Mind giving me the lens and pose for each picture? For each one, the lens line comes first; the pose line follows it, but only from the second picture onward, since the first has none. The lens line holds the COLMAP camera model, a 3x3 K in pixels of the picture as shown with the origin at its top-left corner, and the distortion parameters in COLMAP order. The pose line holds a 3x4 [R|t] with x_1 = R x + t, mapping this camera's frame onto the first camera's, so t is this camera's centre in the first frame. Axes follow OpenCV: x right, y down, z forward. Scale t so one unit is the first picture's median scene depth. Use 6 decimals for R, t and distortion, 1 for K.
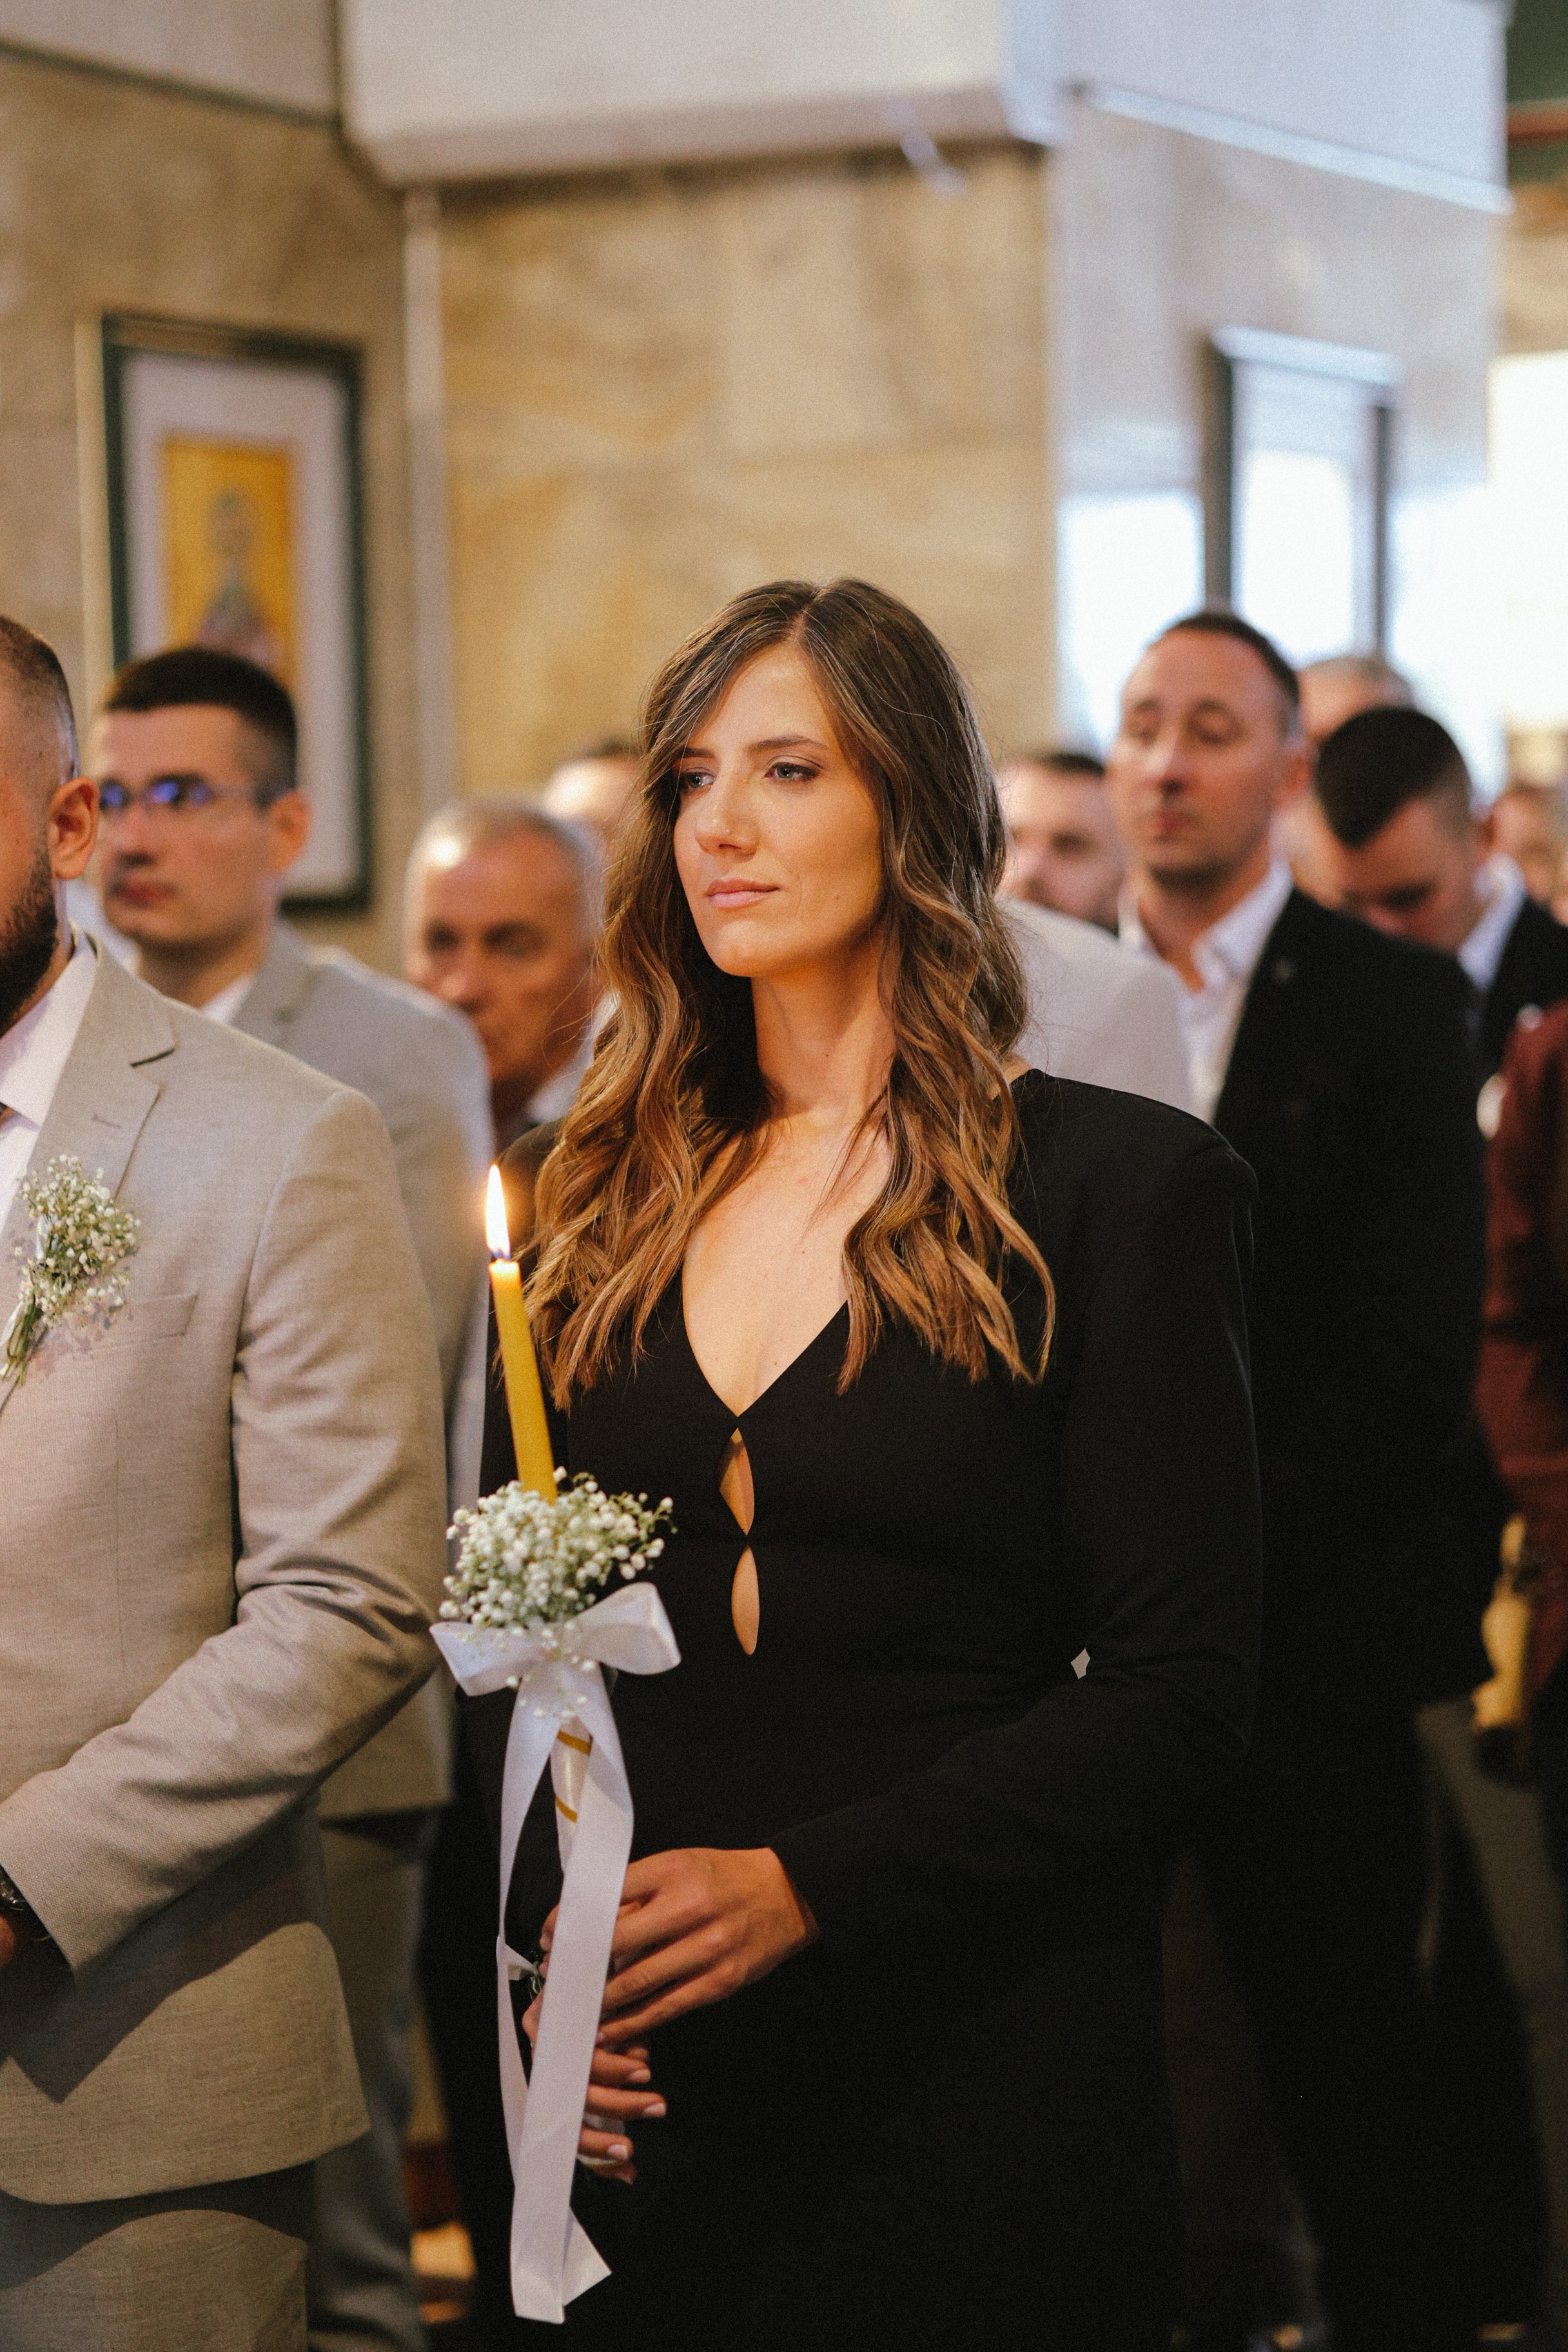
lens RADIAL K [[5646.4, 0, 778.9], [0, 5646.4, 1177.6], [0, 0, 1]] dist [0.349474, 0.000000]
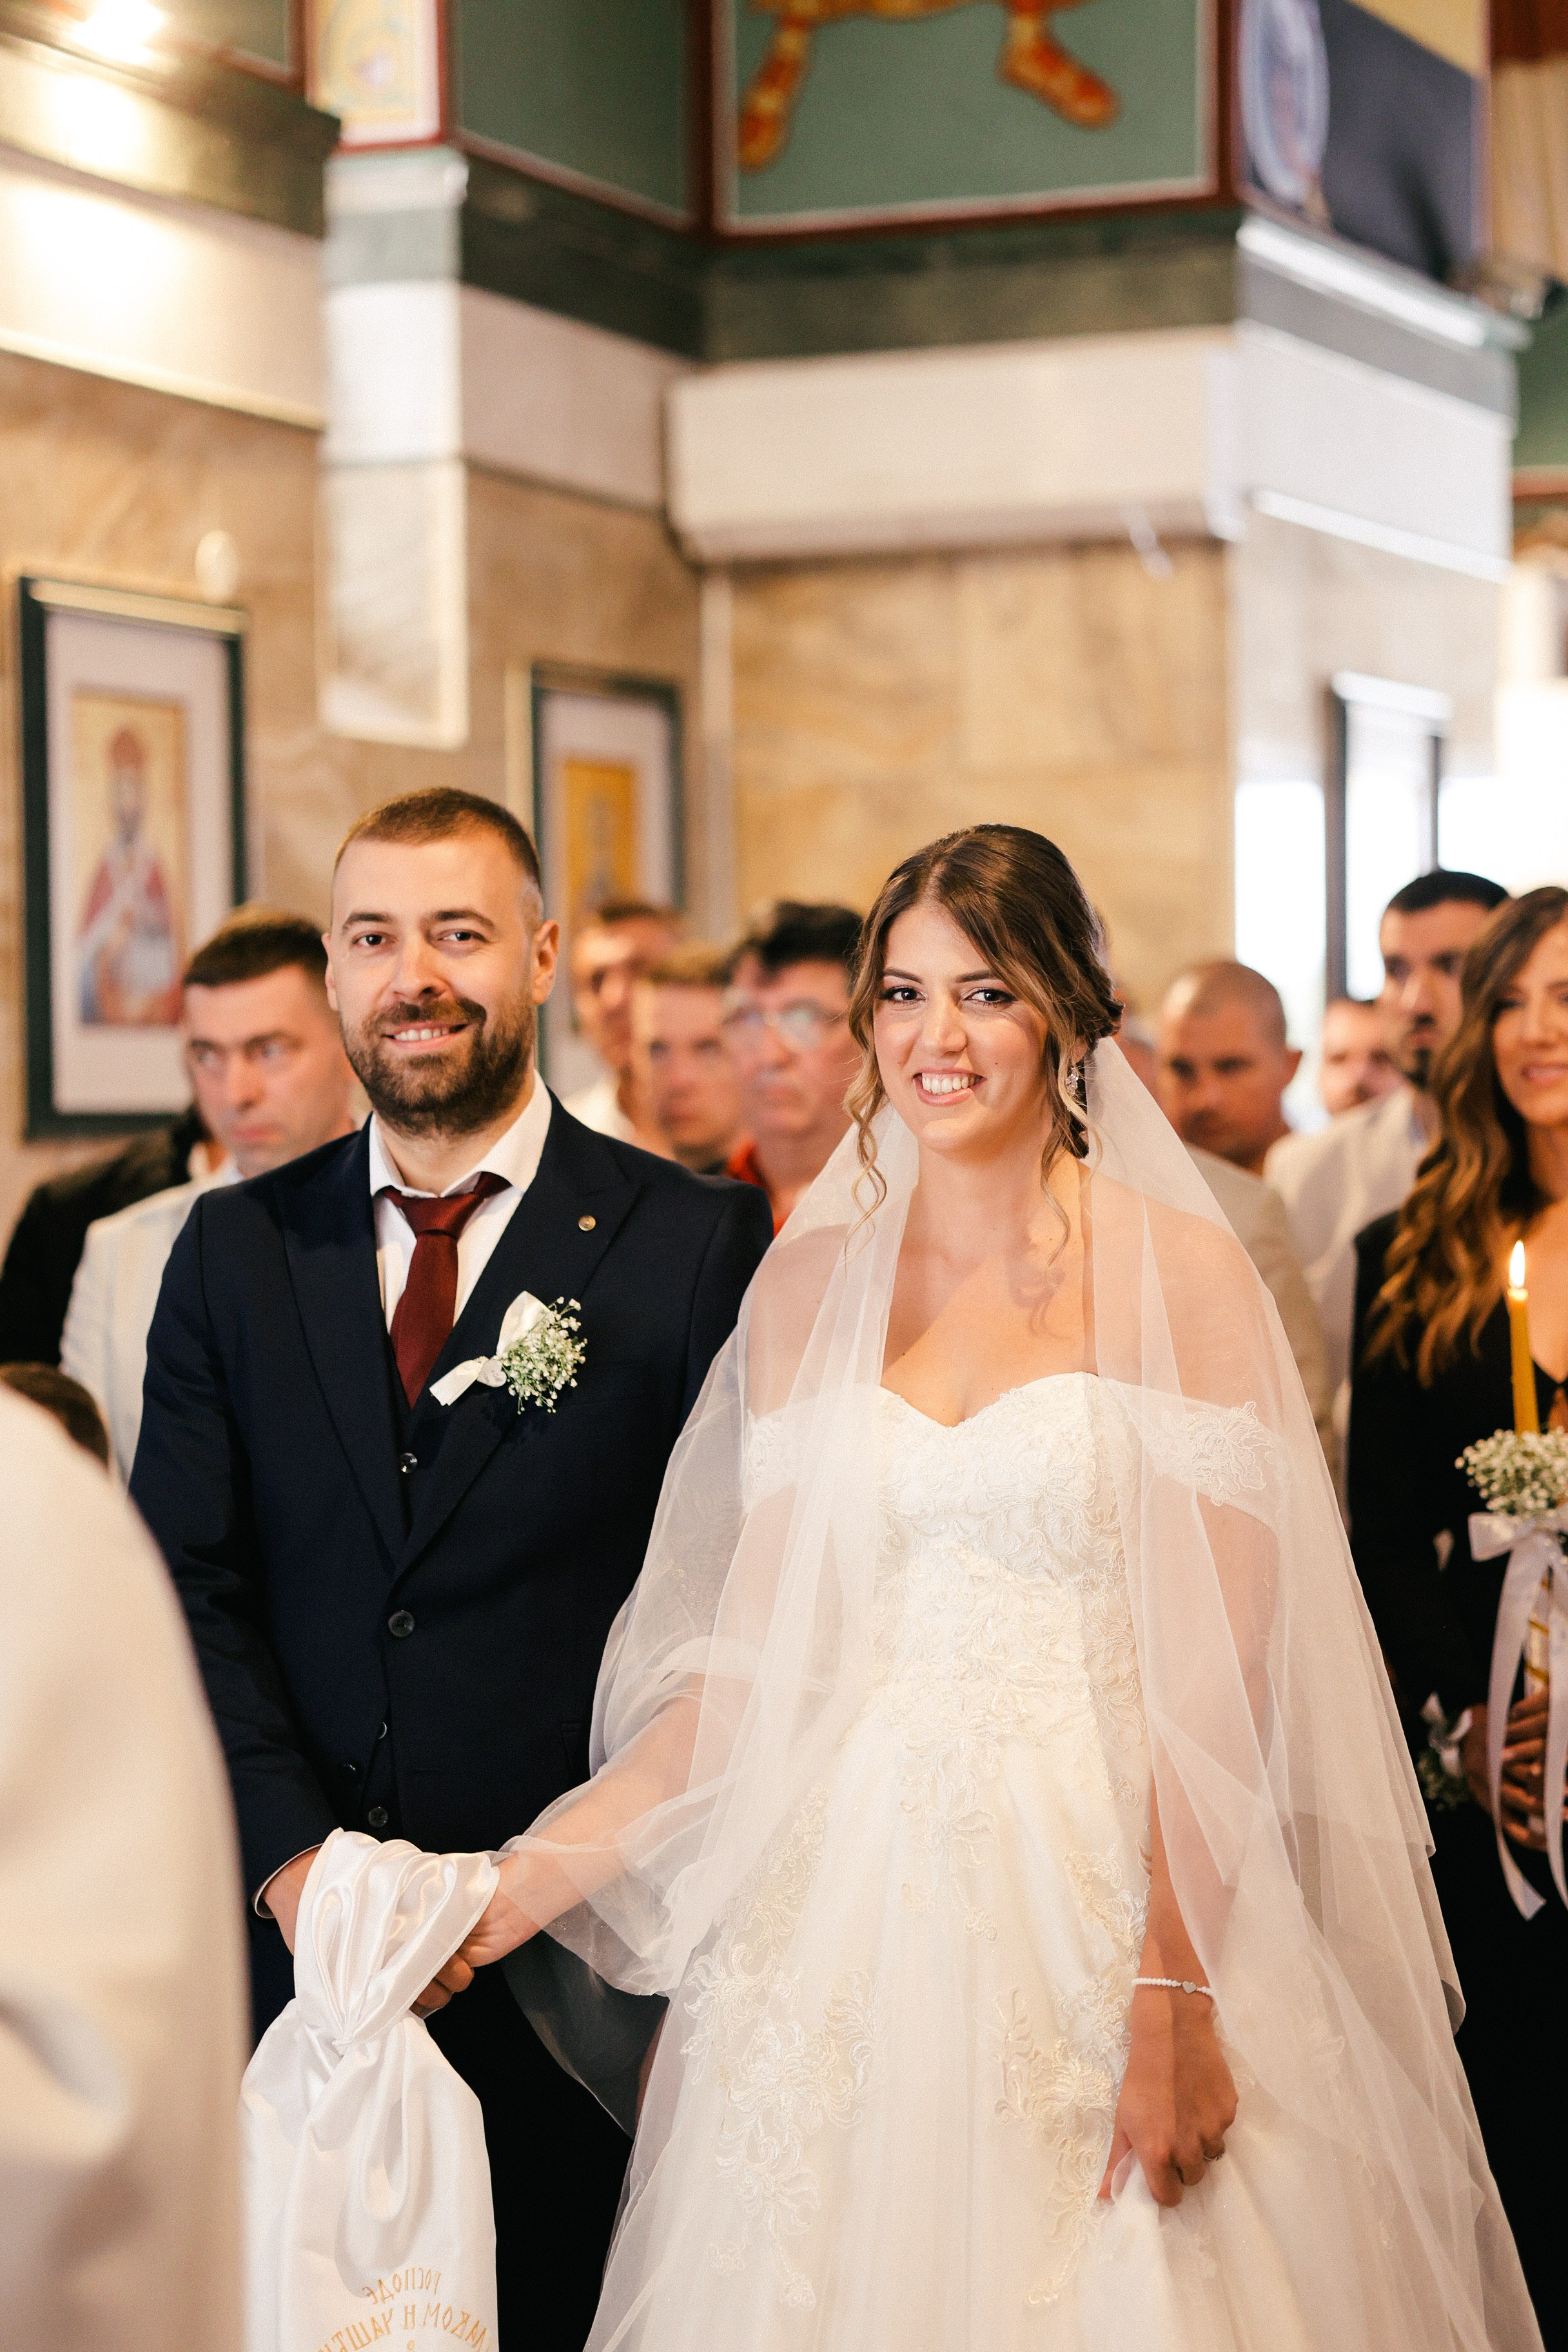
lens RADIAL K [[5860.3, 0, 750.9], [0, 5860.3, 1089.9], [0, 0, 1]] dist [0.478912, 0.000000]
pose [[0.995703, 0.004707, 0.092486, -0.187584], [0.001375, 0.997846, -0.065584, 0.032886], [-0.092595, 0.065429, 0.993552, -0.319901]]
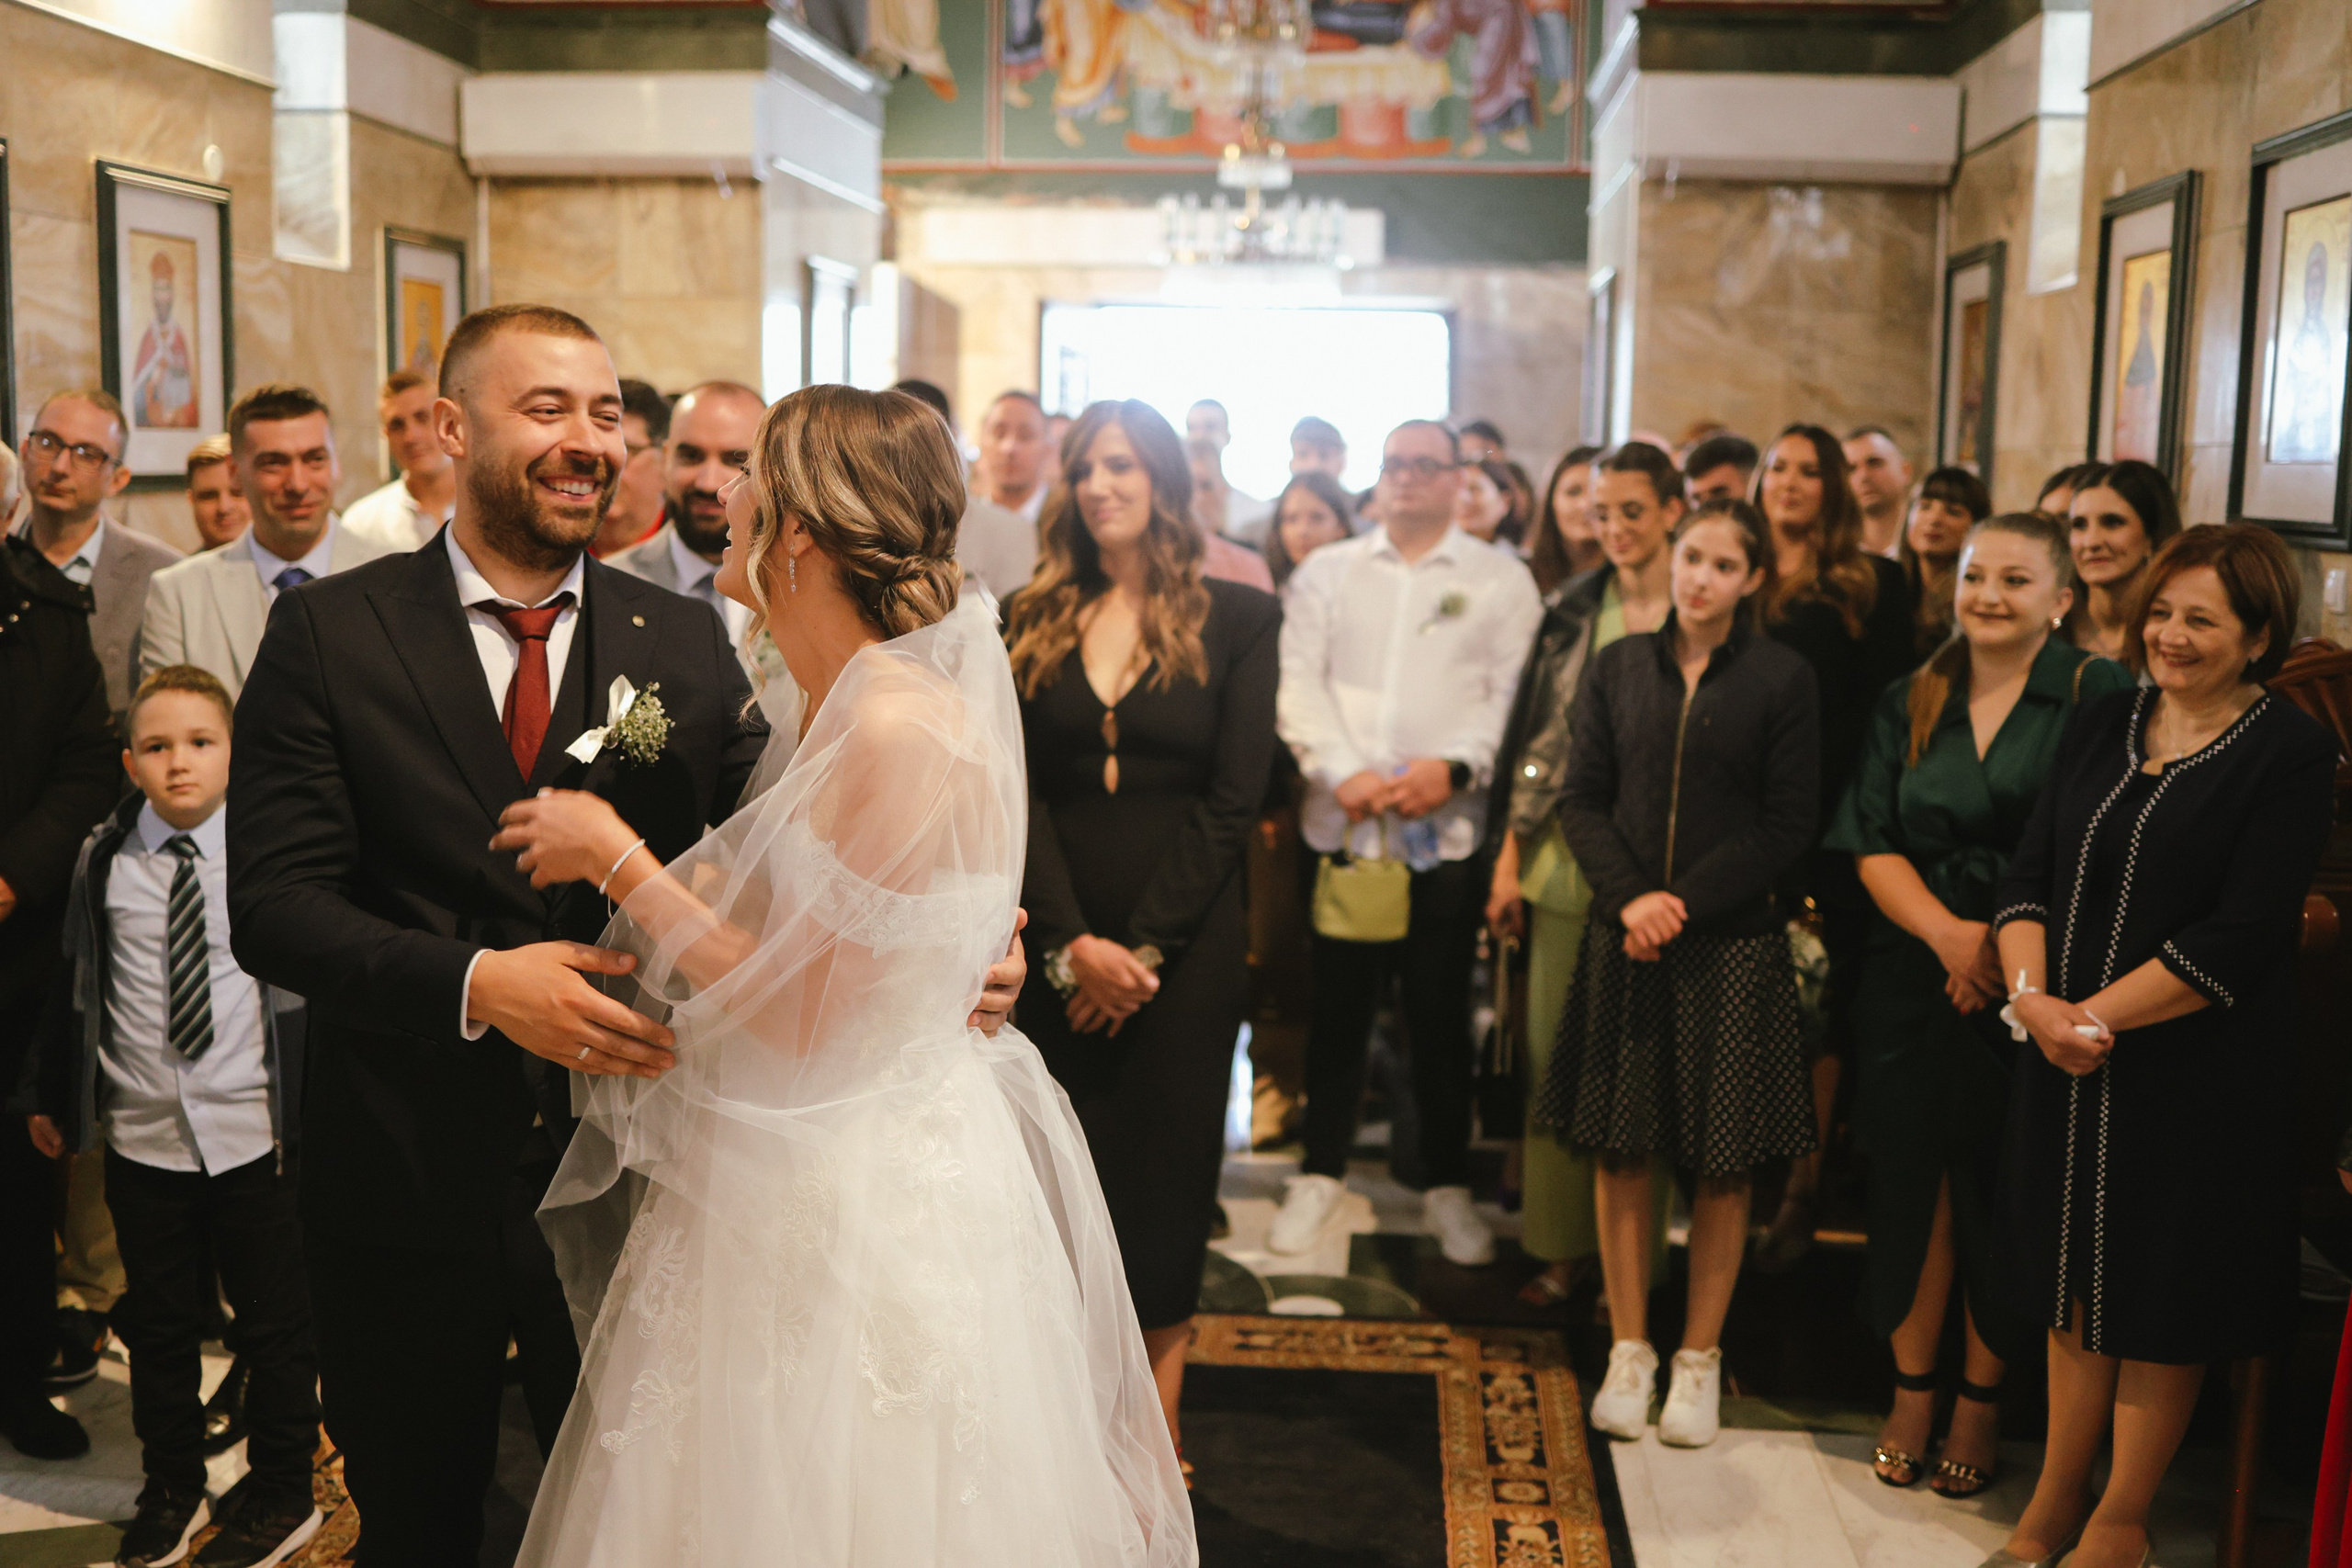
lens RADIAL K [[2409.1, 0, 1162.9], [0, 2409.1, 809.7], [0, 0, 1]] dist [-0.059462, 0.000000]
pose [[0.920298, -0.022318, 0.390582, -0.210167], [-0.014357, 0.995772, 0.090727, -0.004177], [-0.390955, -0.089103, 0.916087, -0.054254]]
